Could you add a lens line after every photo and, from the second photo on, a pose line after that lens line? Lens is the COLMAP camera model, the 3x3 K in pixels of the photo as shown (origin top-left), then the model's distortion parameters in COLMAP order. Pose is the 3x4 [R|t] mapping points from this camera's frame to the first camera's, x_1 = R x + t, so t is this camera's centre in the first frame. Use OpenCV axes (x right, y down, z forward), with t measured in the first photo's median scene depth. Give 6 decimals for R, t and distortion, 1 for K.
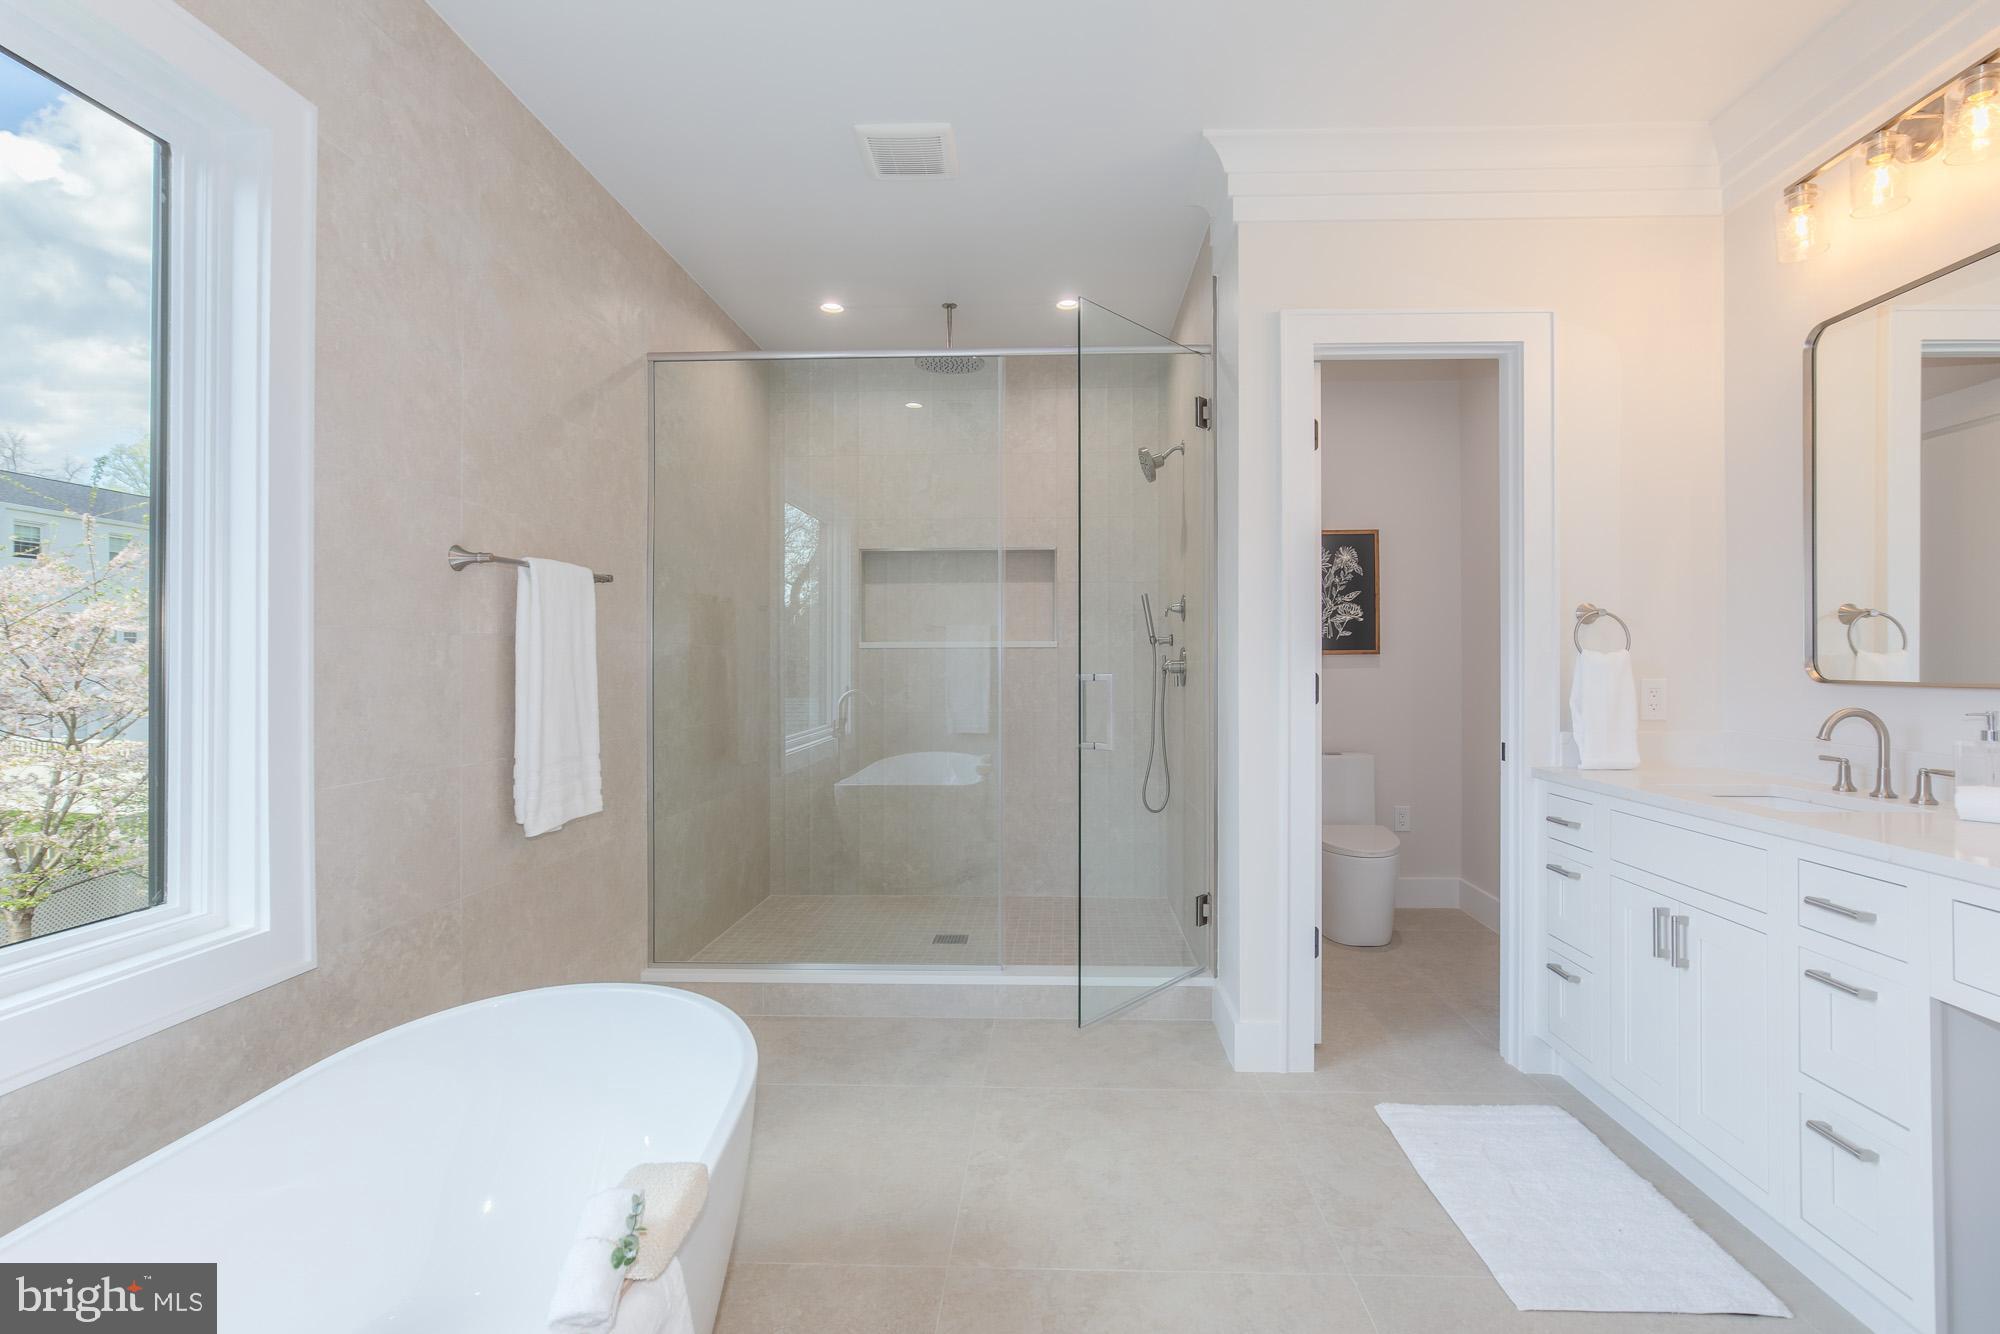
lens RADIAL K [[908.2, 0, 1002.2], [0, 908.2, 666.3], [0, 0, 1]] dist [-0.006649, 0.002079]
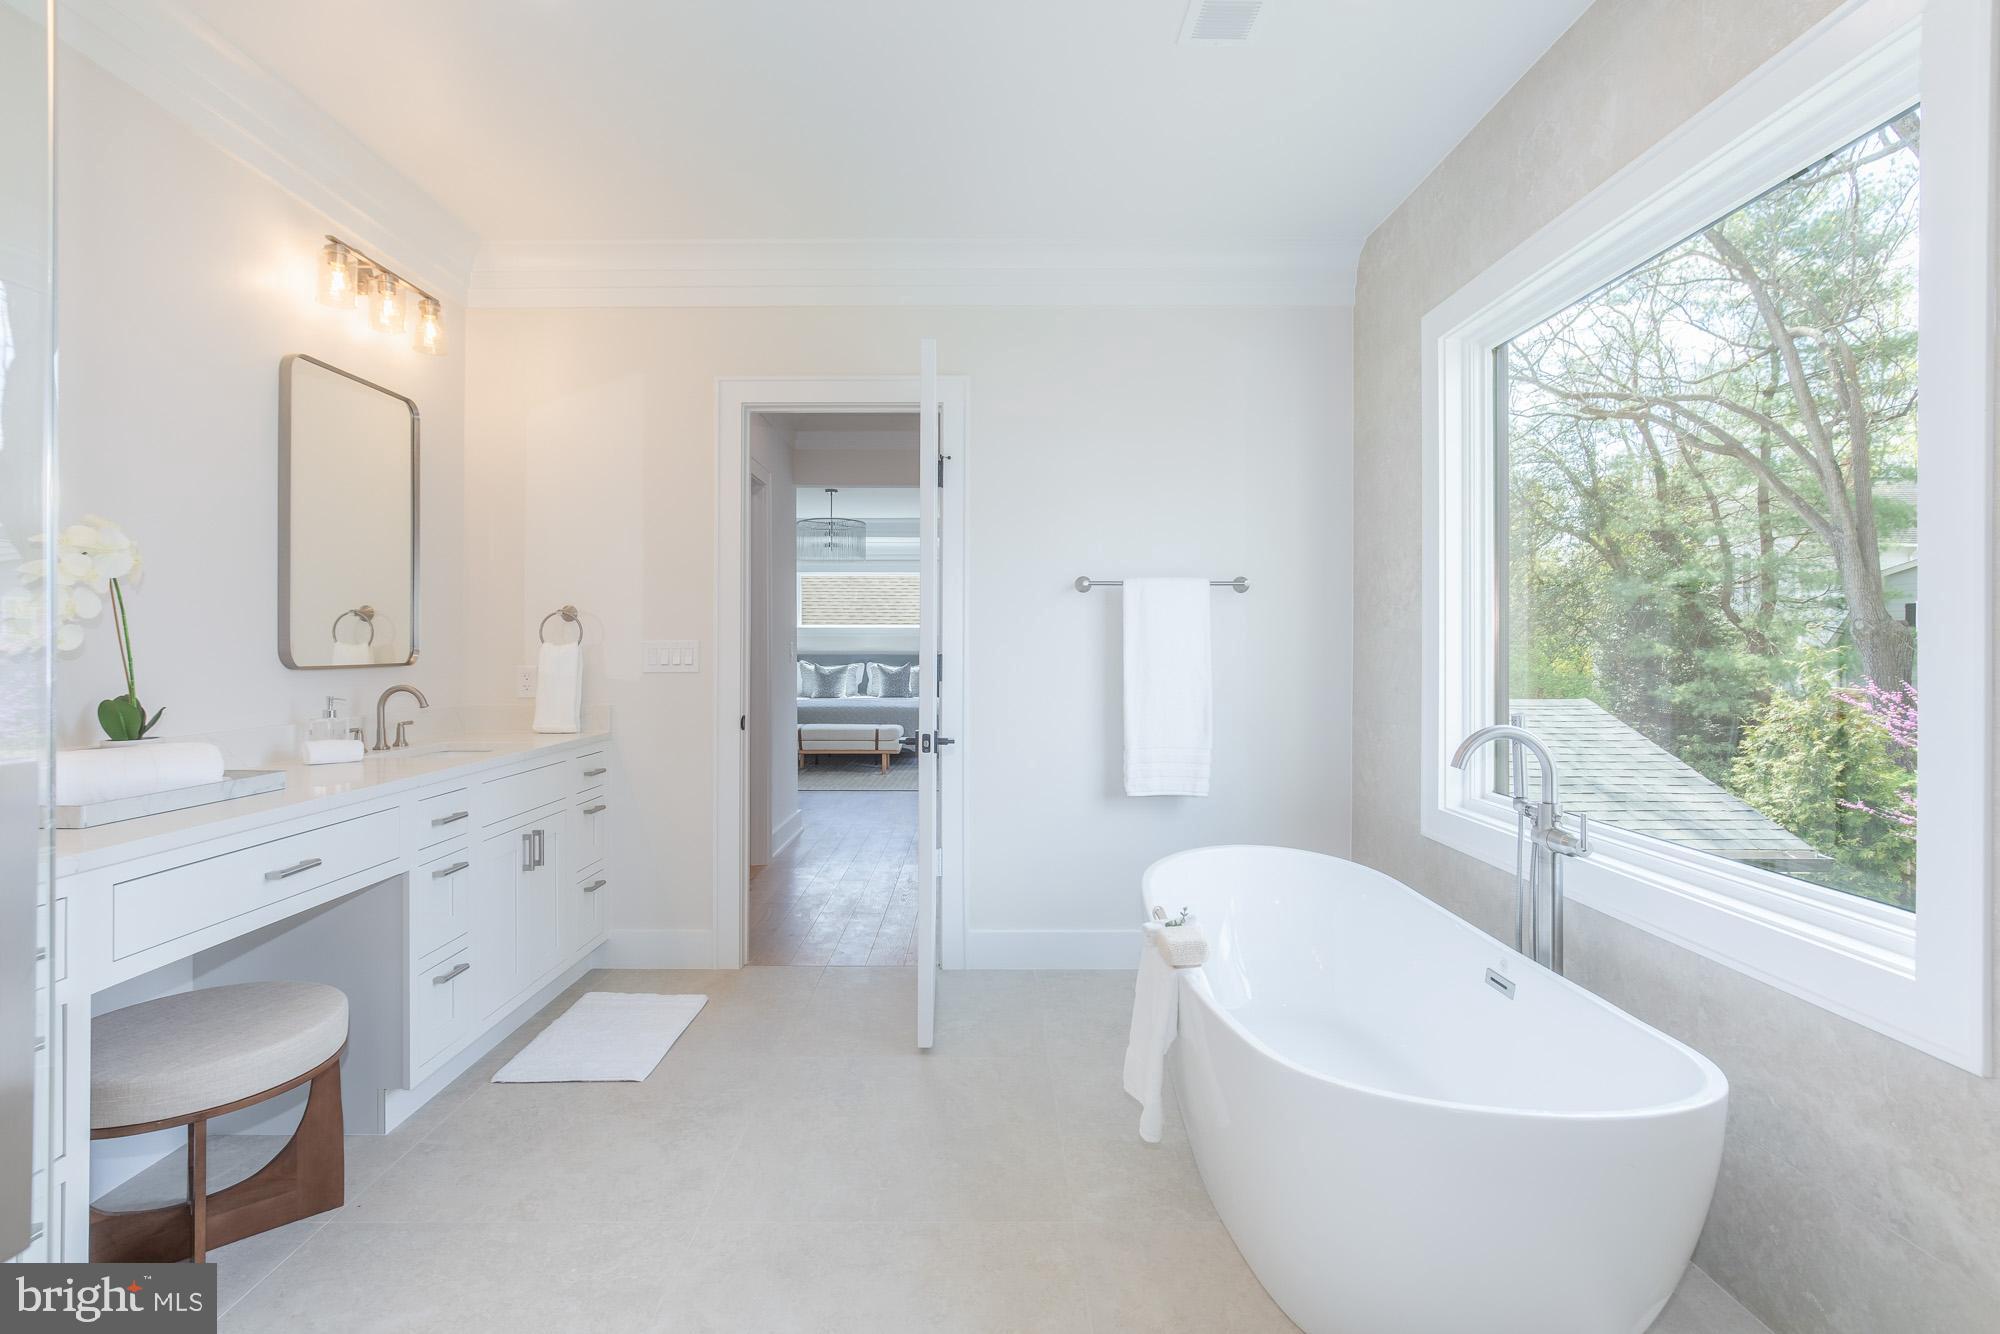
lens RADIAL K [[908.2, 0, 998.3], [0, 908.2, 667.4], [0, 0, 1]] dist [-0.006649, 0.002079]
pose [[-0.997963, -0.005923, -0.063519, 0.111423], [-0.005507, 0.999962, -0.006711, 0.022006], [0.063556, -0.006348, -0.997958, 2.460817]]
